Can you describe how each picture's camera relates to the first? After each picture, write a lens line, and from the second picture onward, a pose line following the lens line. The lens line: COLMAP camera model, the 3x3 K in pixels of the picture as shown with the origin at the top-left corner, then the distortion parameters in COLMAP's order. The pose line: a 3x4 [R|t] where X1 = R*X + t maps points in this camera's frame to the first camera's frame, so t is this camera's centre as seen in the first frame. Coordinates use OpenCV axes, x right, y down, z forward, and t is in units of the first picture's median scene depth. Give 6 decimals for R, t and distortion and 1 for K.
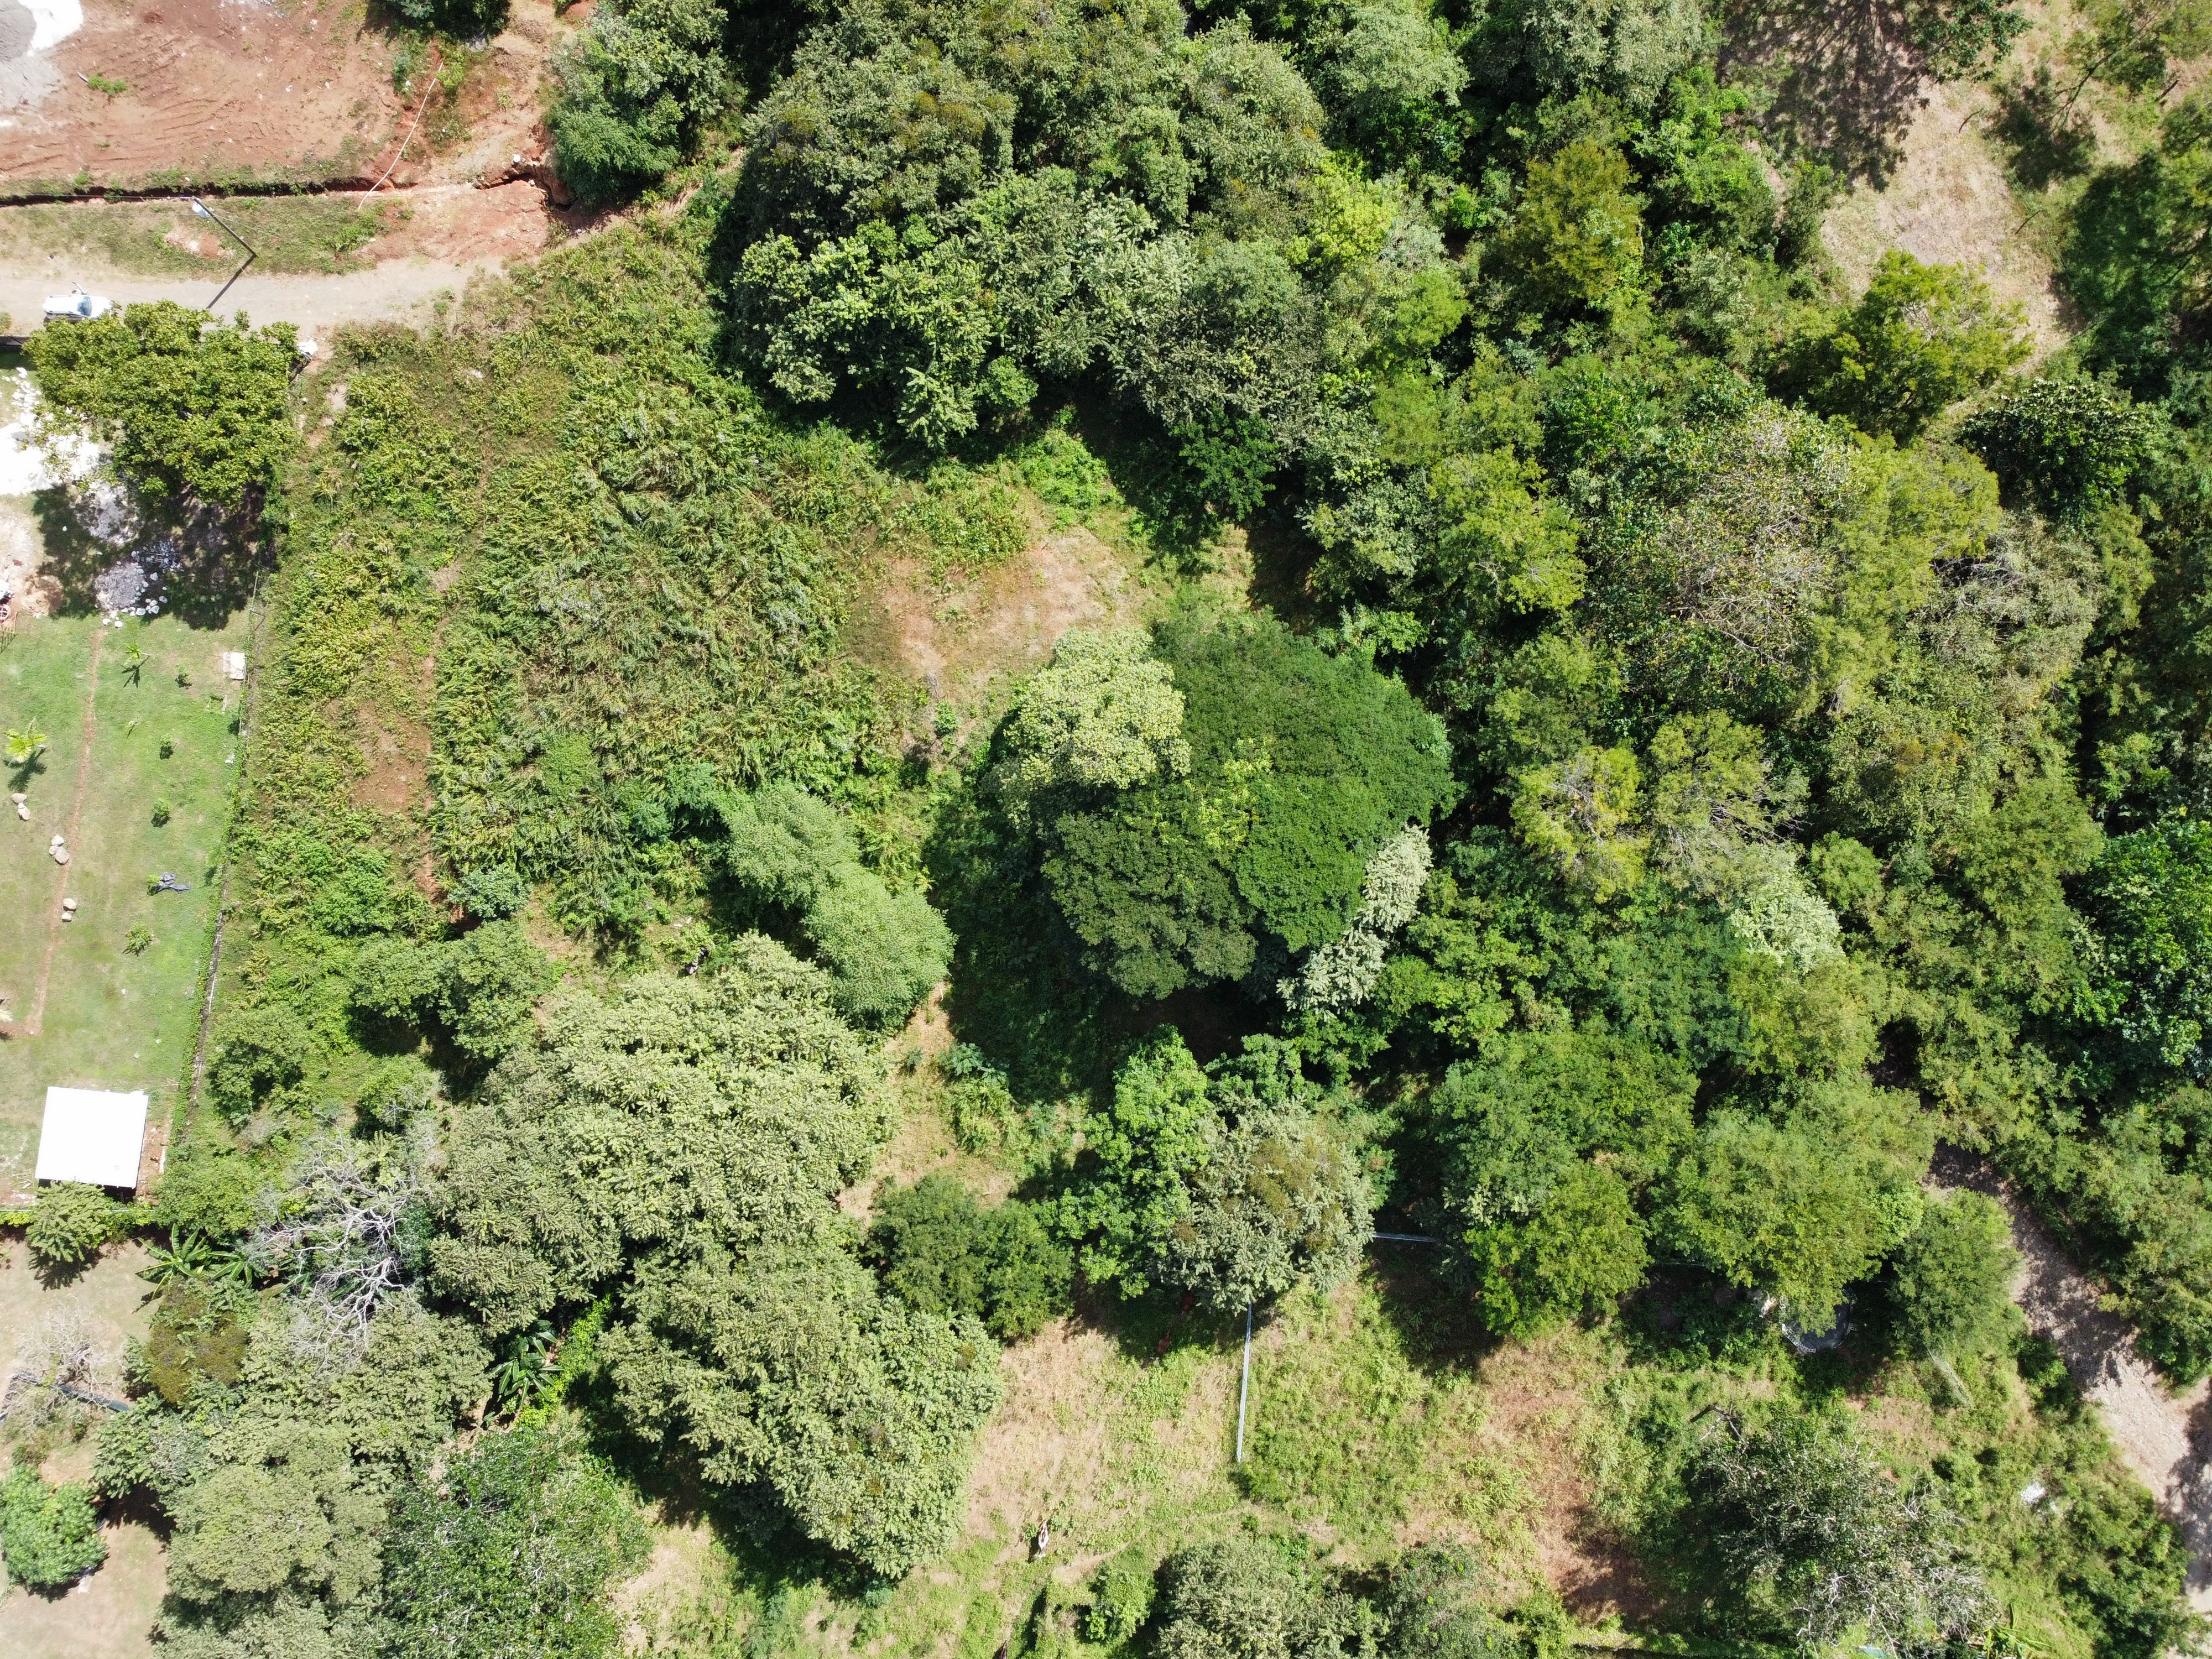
lens RADIAL K [[1678.8, 0, 1119.7], [0, 1678.8, 819.7], [0, 0, 1]] dist [0.000261, -0.004491]
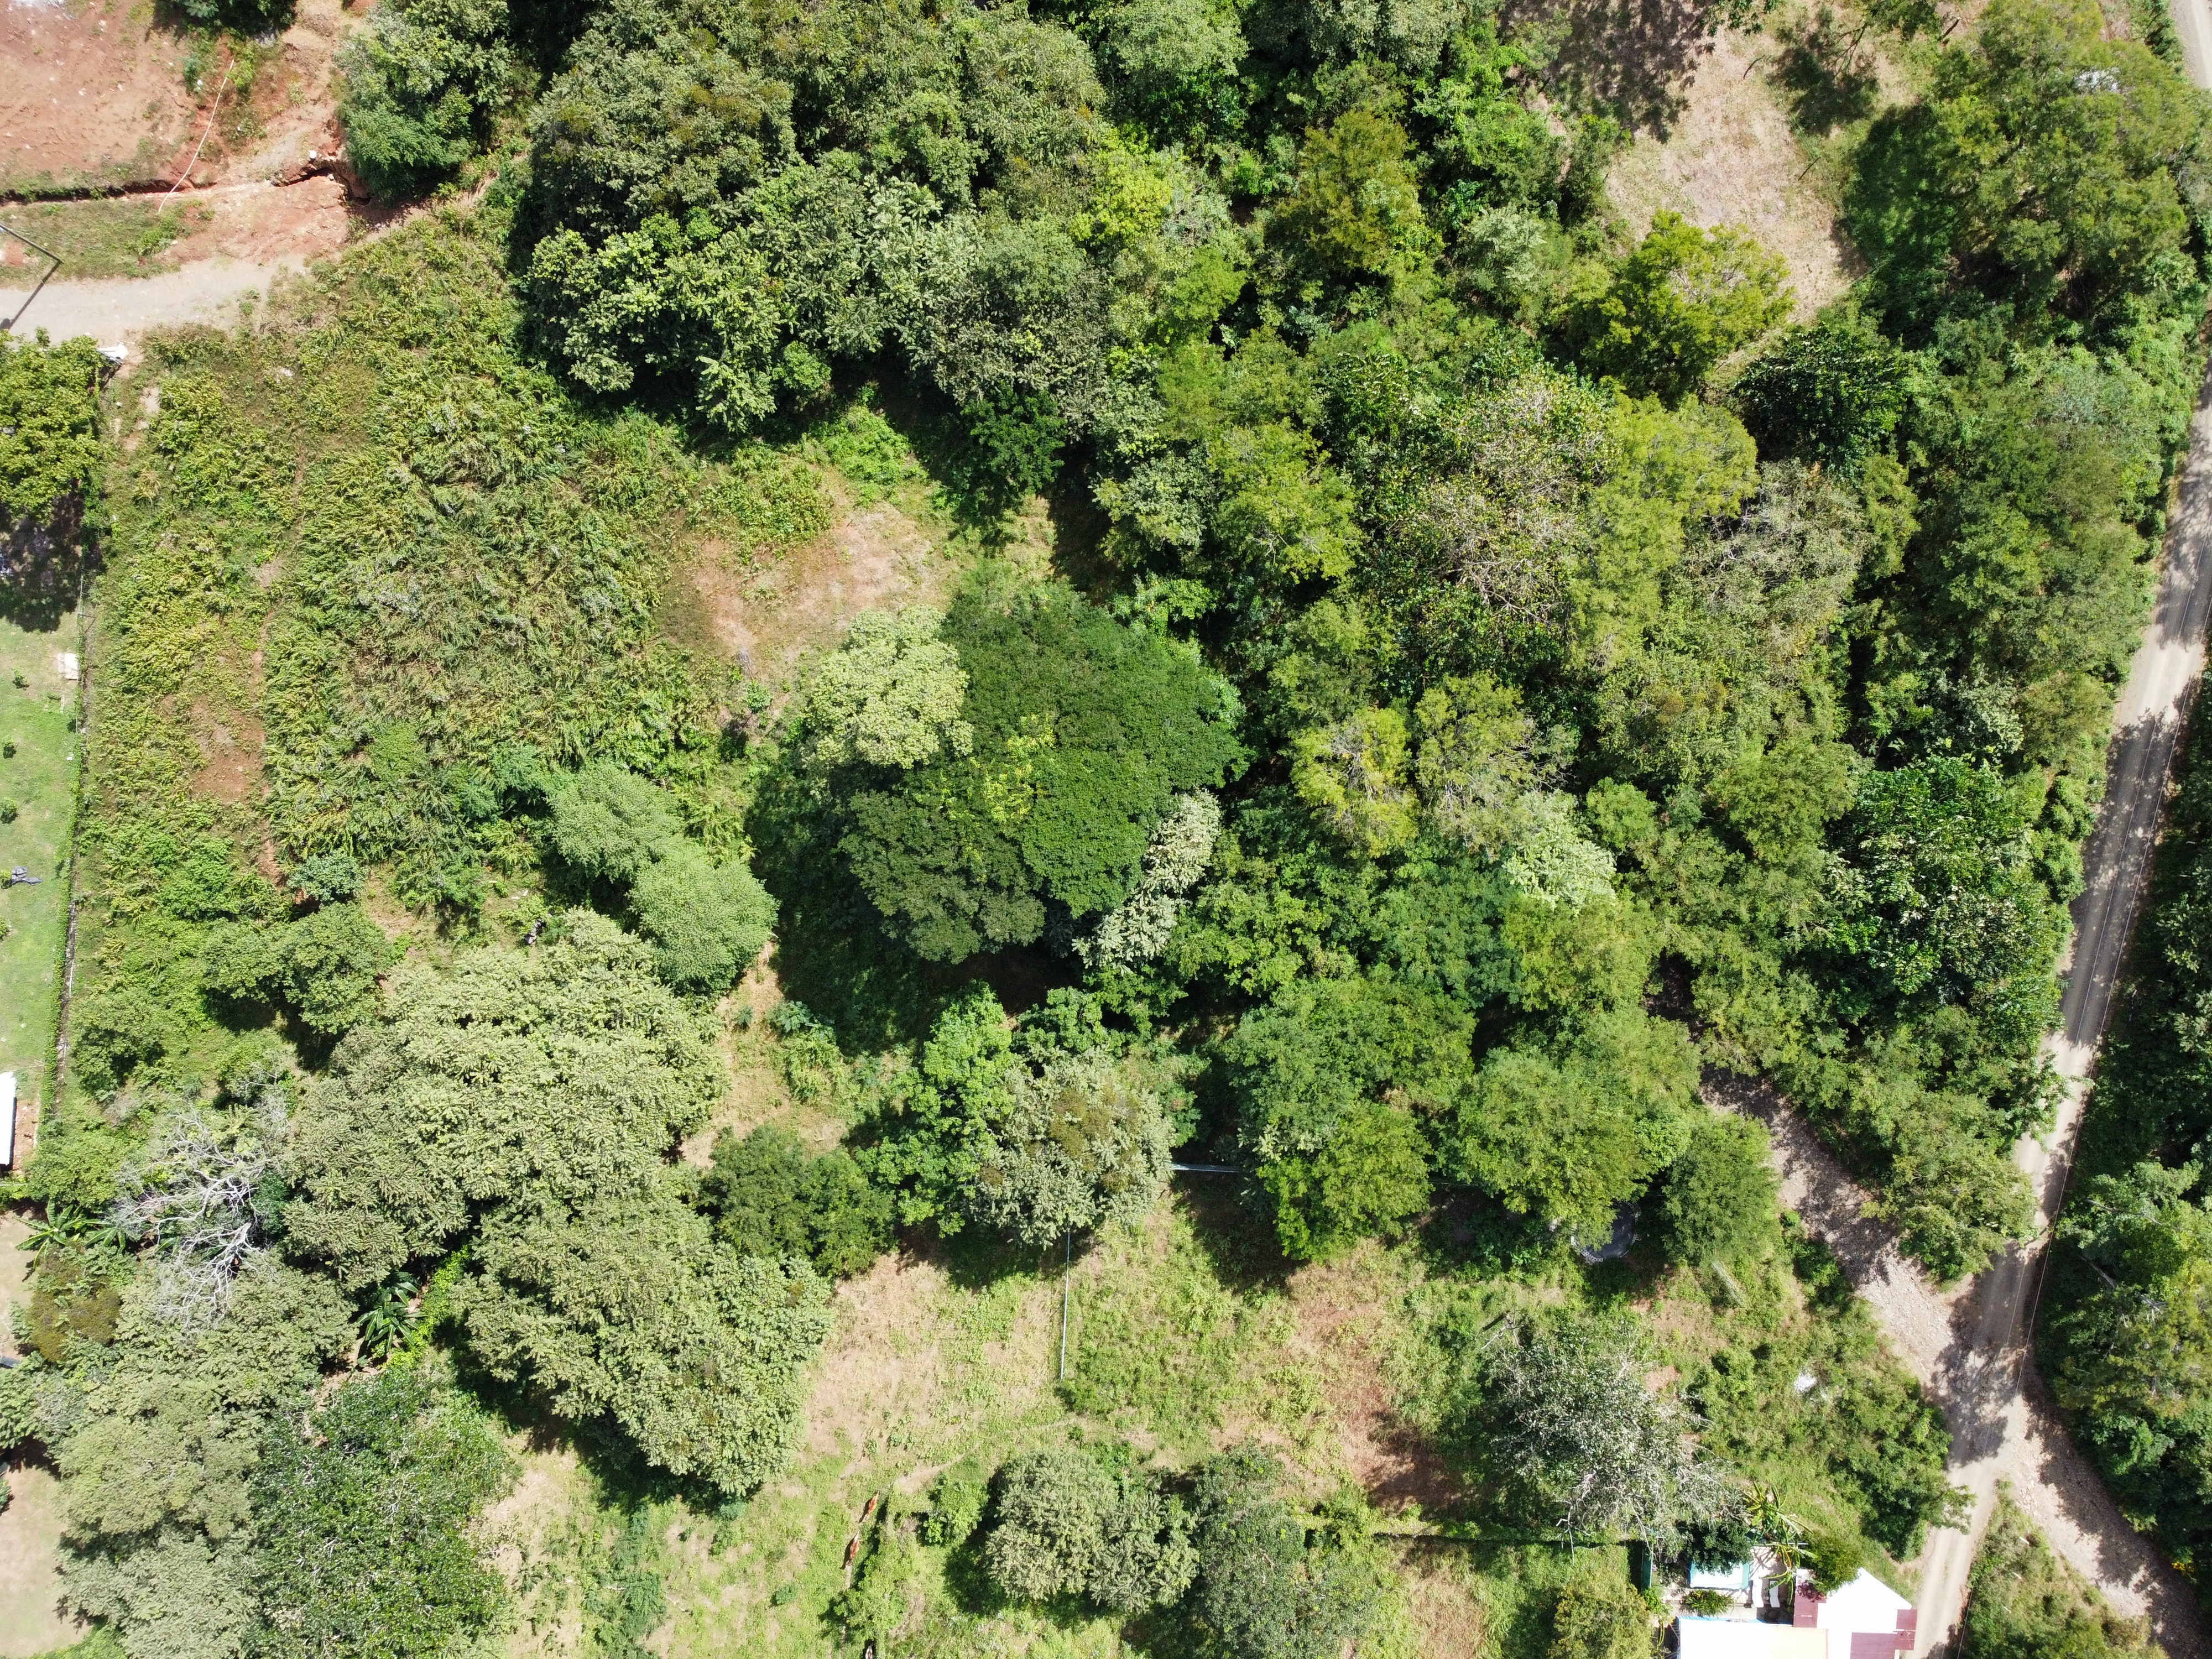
lens RADIAL K [[1678.8, 0, 1118.5], [0, 1678.8, 819.7], [0, 0, 1]] dist [0.000261, -0.004491]
pose [[0.999560, -0.029573, 0.002246, 0.117011], [0.029319, 0.996705, 0.075623, -0.056058], [-0.004475, -0.075524, 0.997134, -0.047401]]
